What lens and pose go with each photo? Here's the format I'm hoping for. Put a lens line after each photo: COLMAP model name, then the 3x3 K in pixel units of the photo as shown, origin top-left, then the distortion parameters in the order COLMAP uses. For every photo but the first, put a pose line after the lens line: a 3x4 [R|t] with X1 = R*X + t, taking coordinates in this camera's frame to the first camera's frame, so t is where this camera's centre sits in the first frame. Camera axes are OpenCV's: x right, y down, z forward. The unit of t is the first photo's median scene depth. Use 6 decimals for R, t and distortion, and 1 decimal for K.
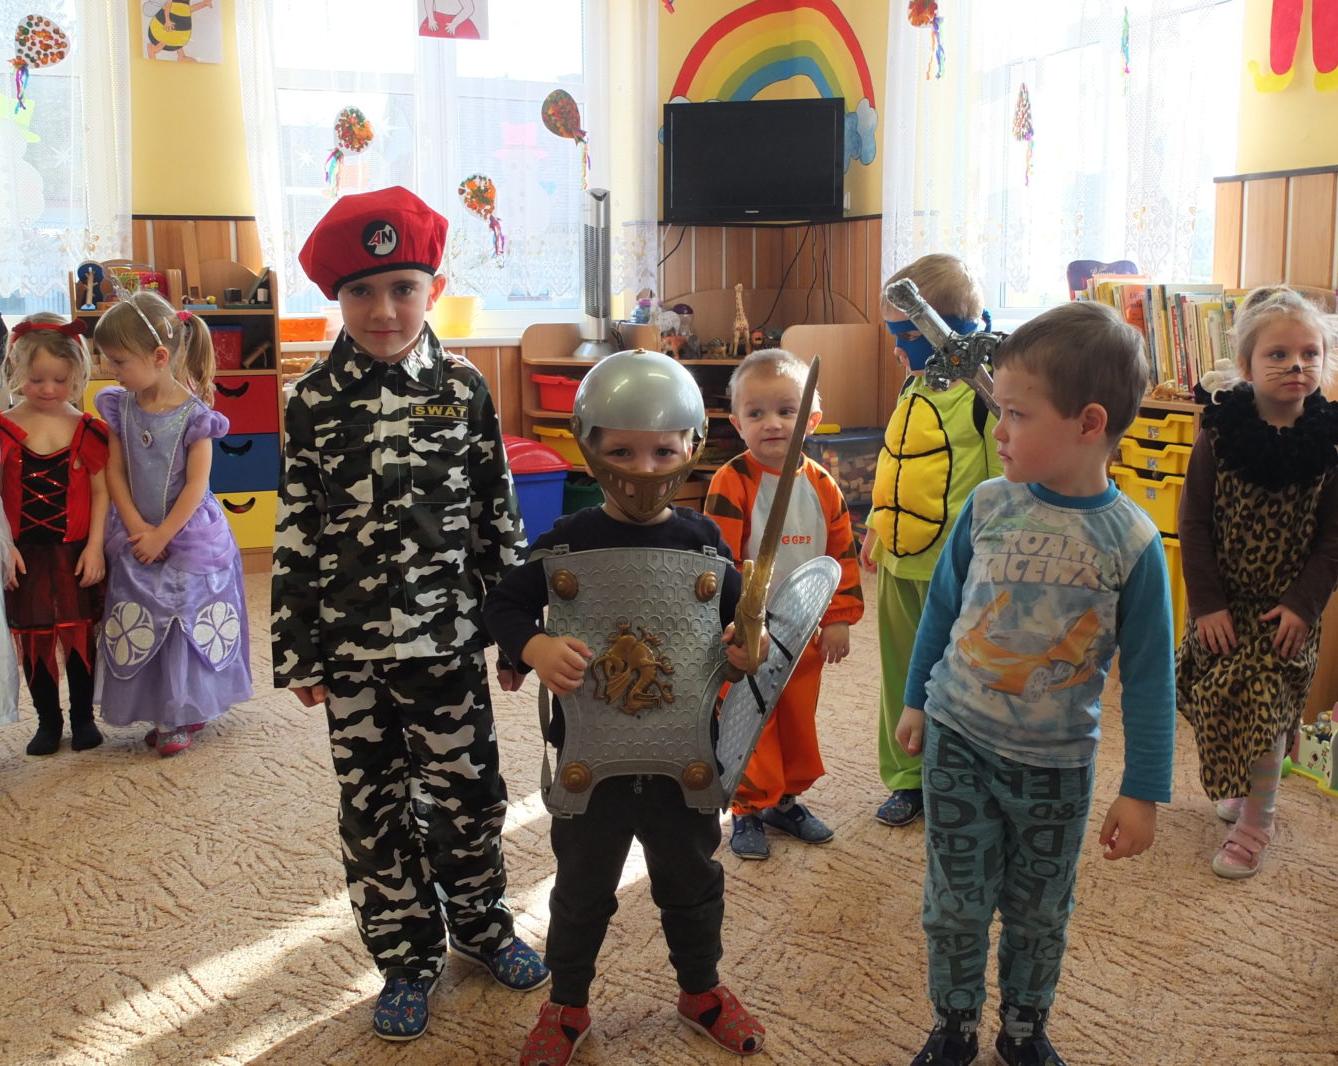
lens RADIAL K [[1346.3, 0, 691.9], [0, 1346.3, 505.7], [0, 0, 1]] dist [-0.031519, 0.000000]
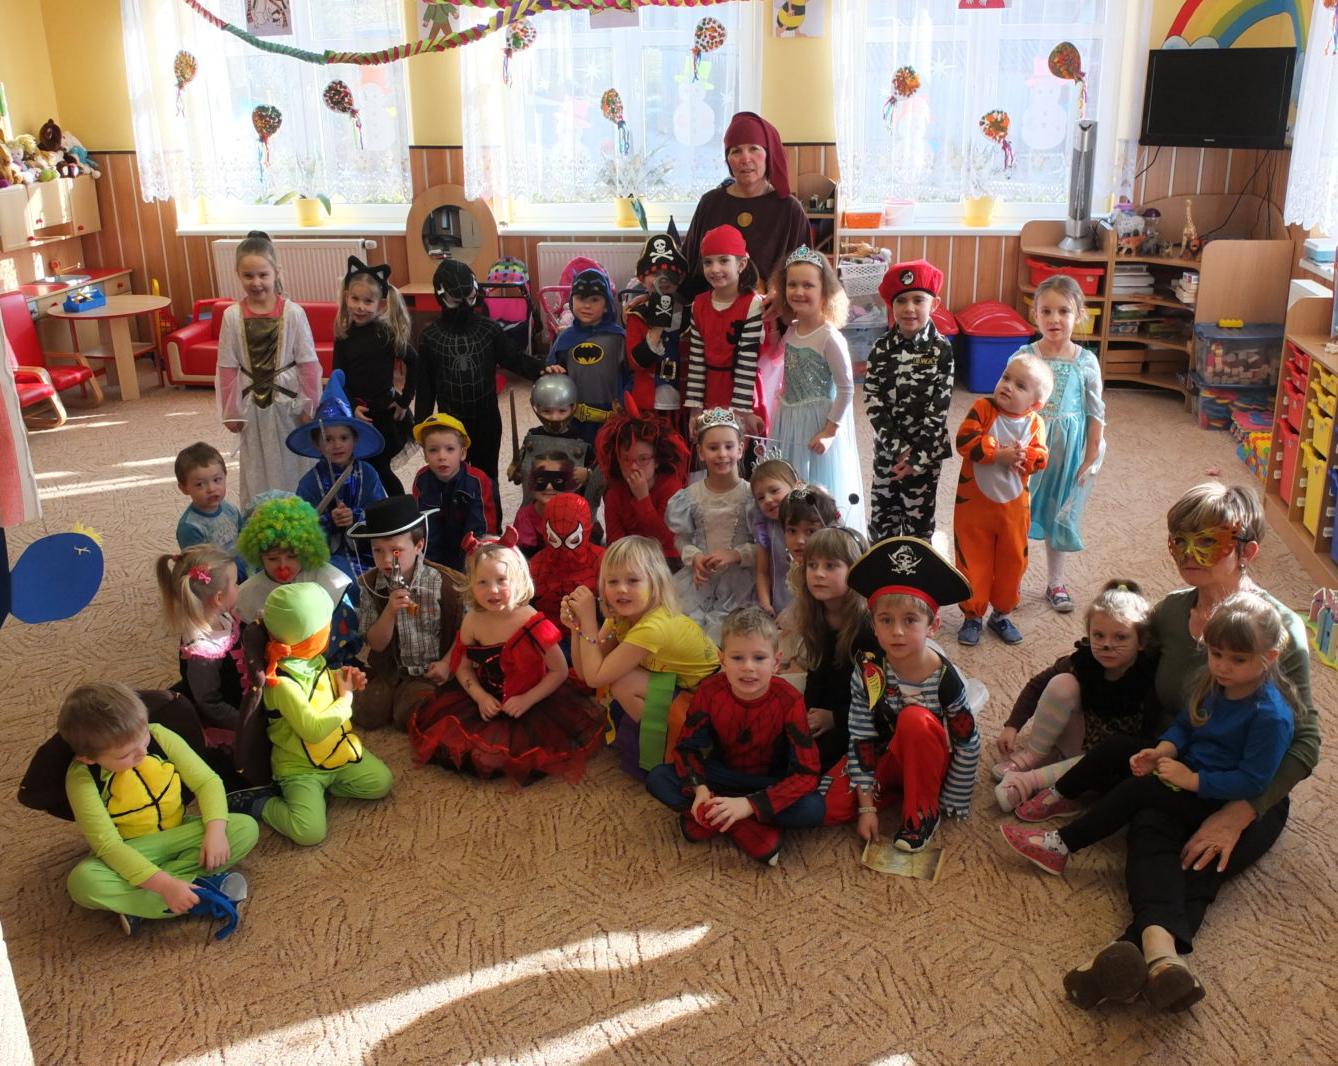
lens RADIAL K [[1255.4, 0, 673.6], [0, 1255.4, 521.2], [0, 0, 1]] dist [-0.038965, 0.000000]
pose [[0.841005, 0.171986, -0.512964, 0.309222], [-0.065624, 0.973556, 0.218822, -0.103753], [0.537033, -0.150367, 0.830051, -0.310078]]
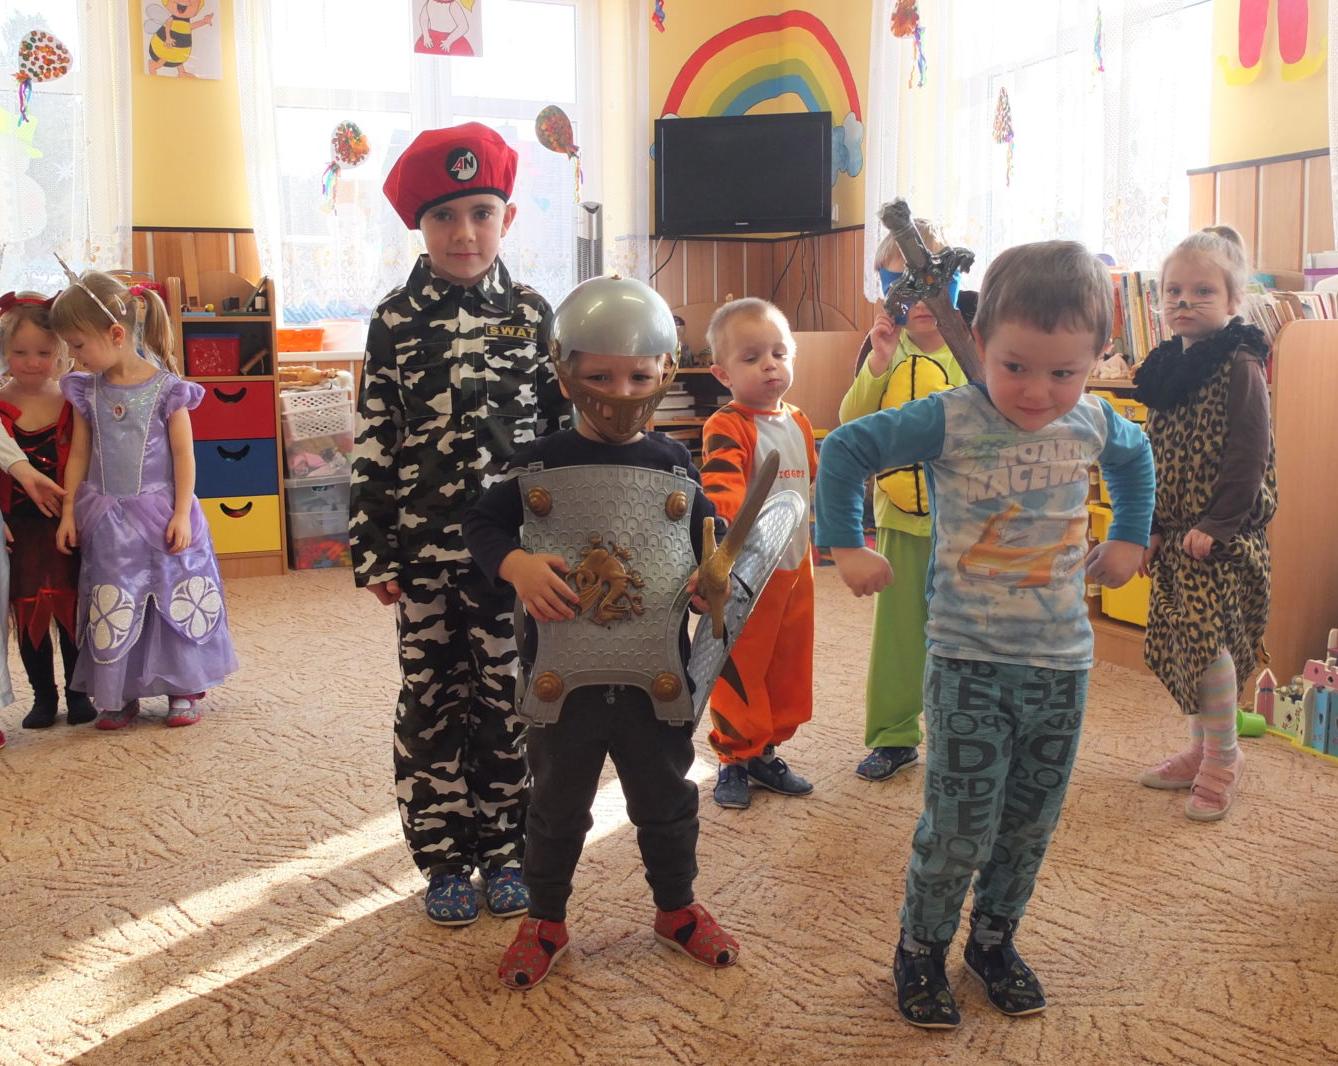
lens RADIAL K [[1346.3, 0, 696.9], [0, 1346.3, 509.6], [0, 0, 1]] dist [-0.031519, 0.000000]
pose [[0.999978, -0.006402, 0.001952, 0.008032], [0.006459, 0.999504, -0.030834, 0.032237], [-0.001753, 0.030846, 0.999523, -0.012146]]
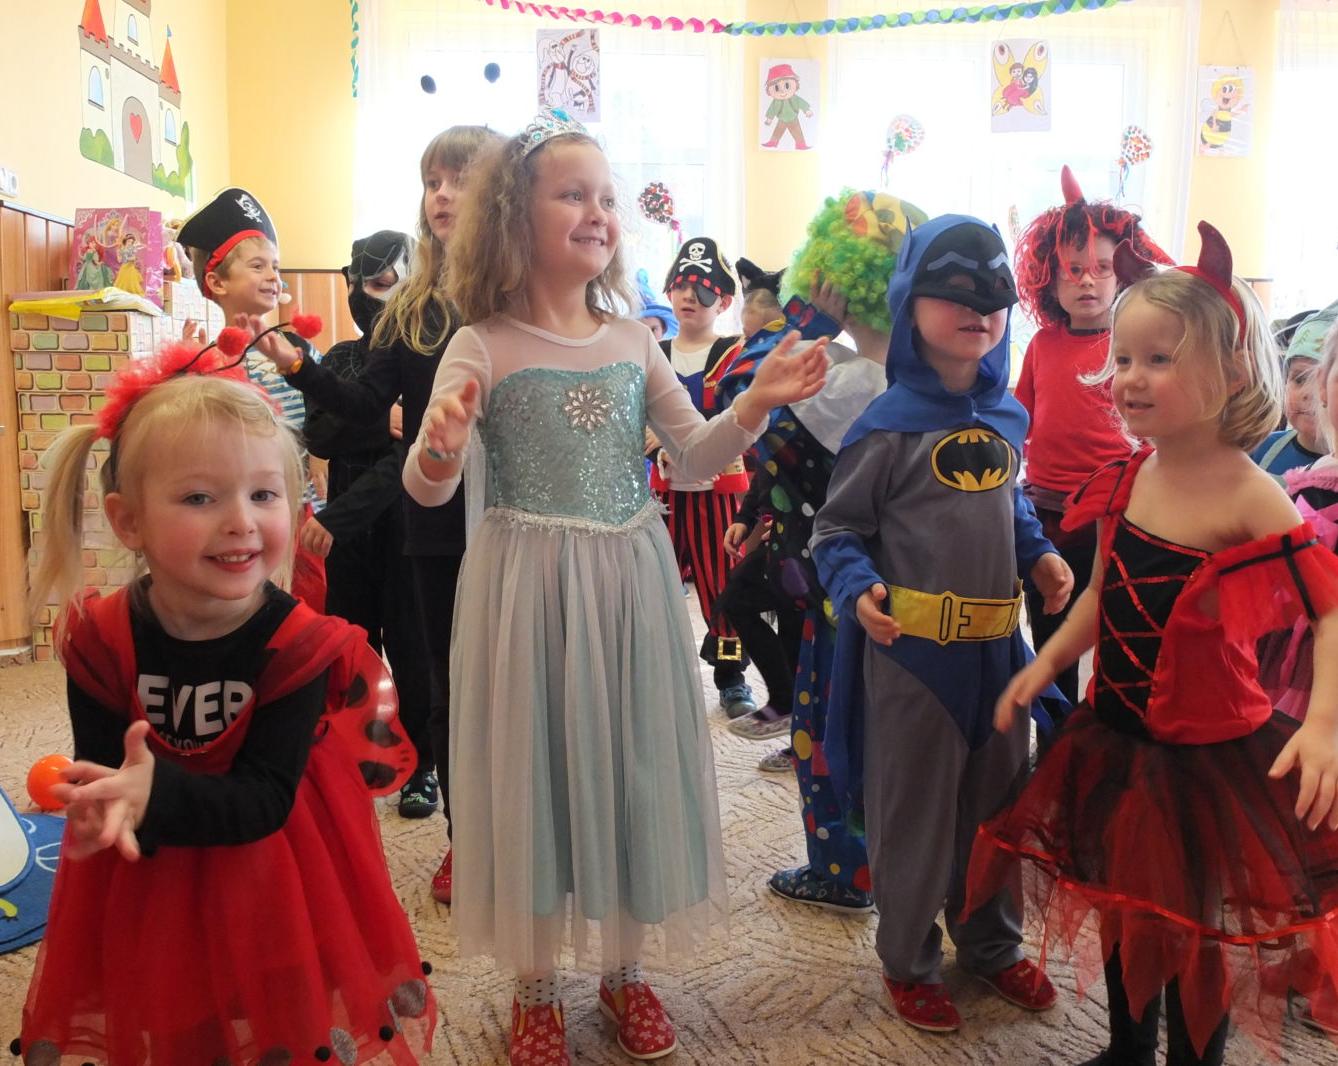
lens RADIAL K [[1255.4, 0, 667.0], [0, 1255.4, 529.2], [0, 0, 1]] dist [-0.038965, 0.000000]
pose [[0.936614, 0.049728, -0.346817, -0.452196], [-0.058101, 0.998216, -0.013781, 0.067350], [0.345513, 0.033058, 0.937831, -0.275943]]
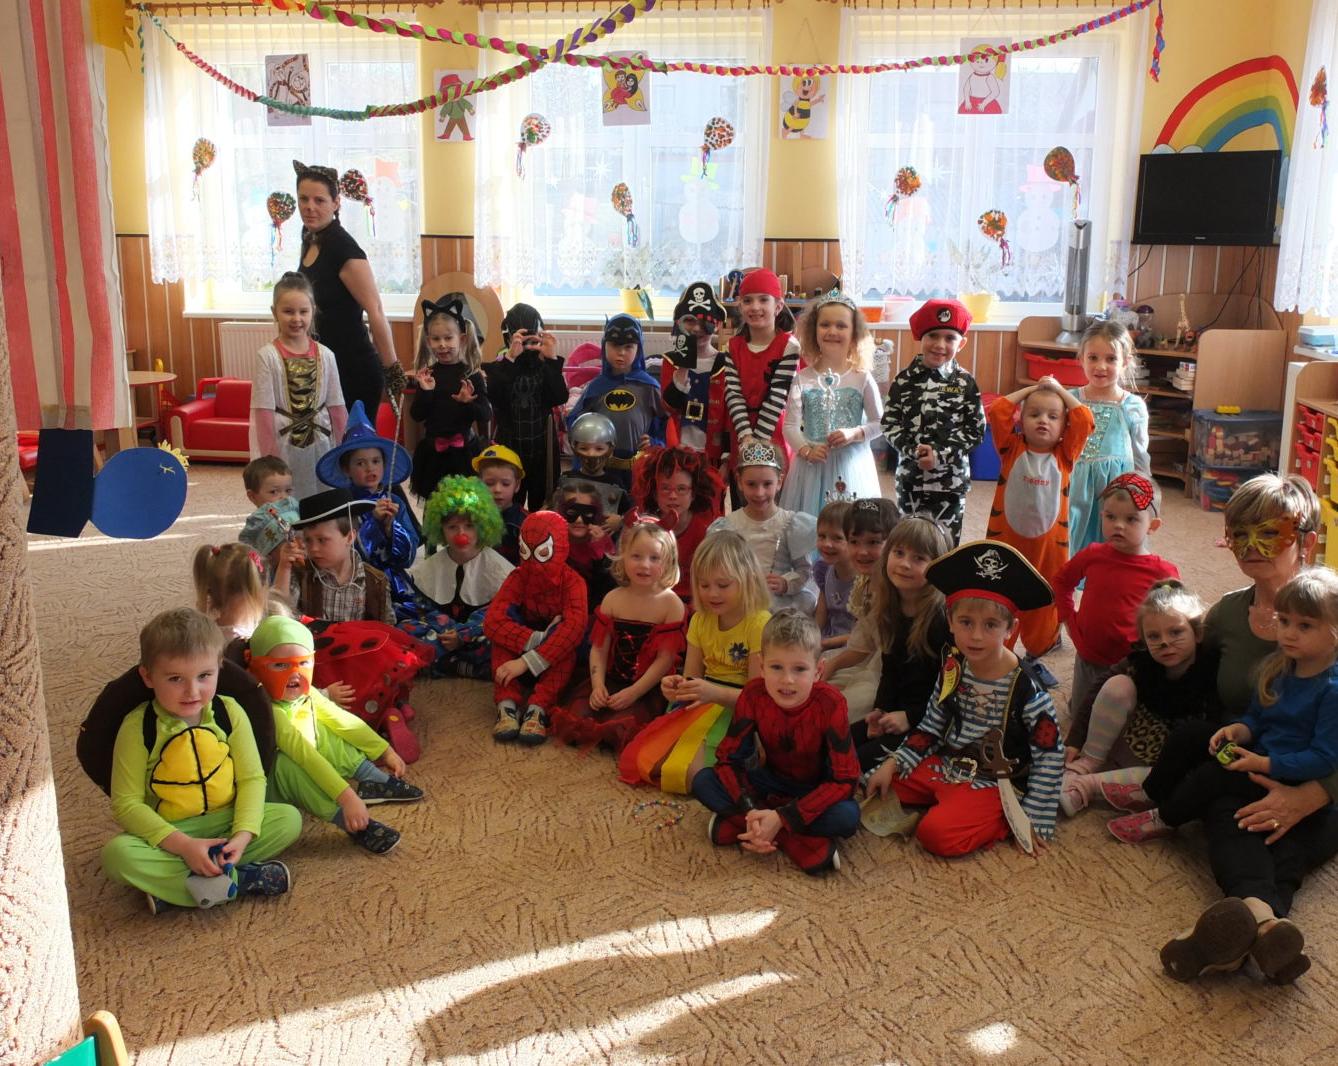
lens RADIAL K [[1255.4, 0, 668.9], [0, 1255.4, 521.0], [0, 0, 1]] dist [-0.038965, 0.000000]
pose [[0.853198, 0.125041, -0.506378, 0.276483], [-0.087721, 0.991410, 0.097010, -0.020861], [0.514158, -0.038348, 0.856838, -0.340053]]
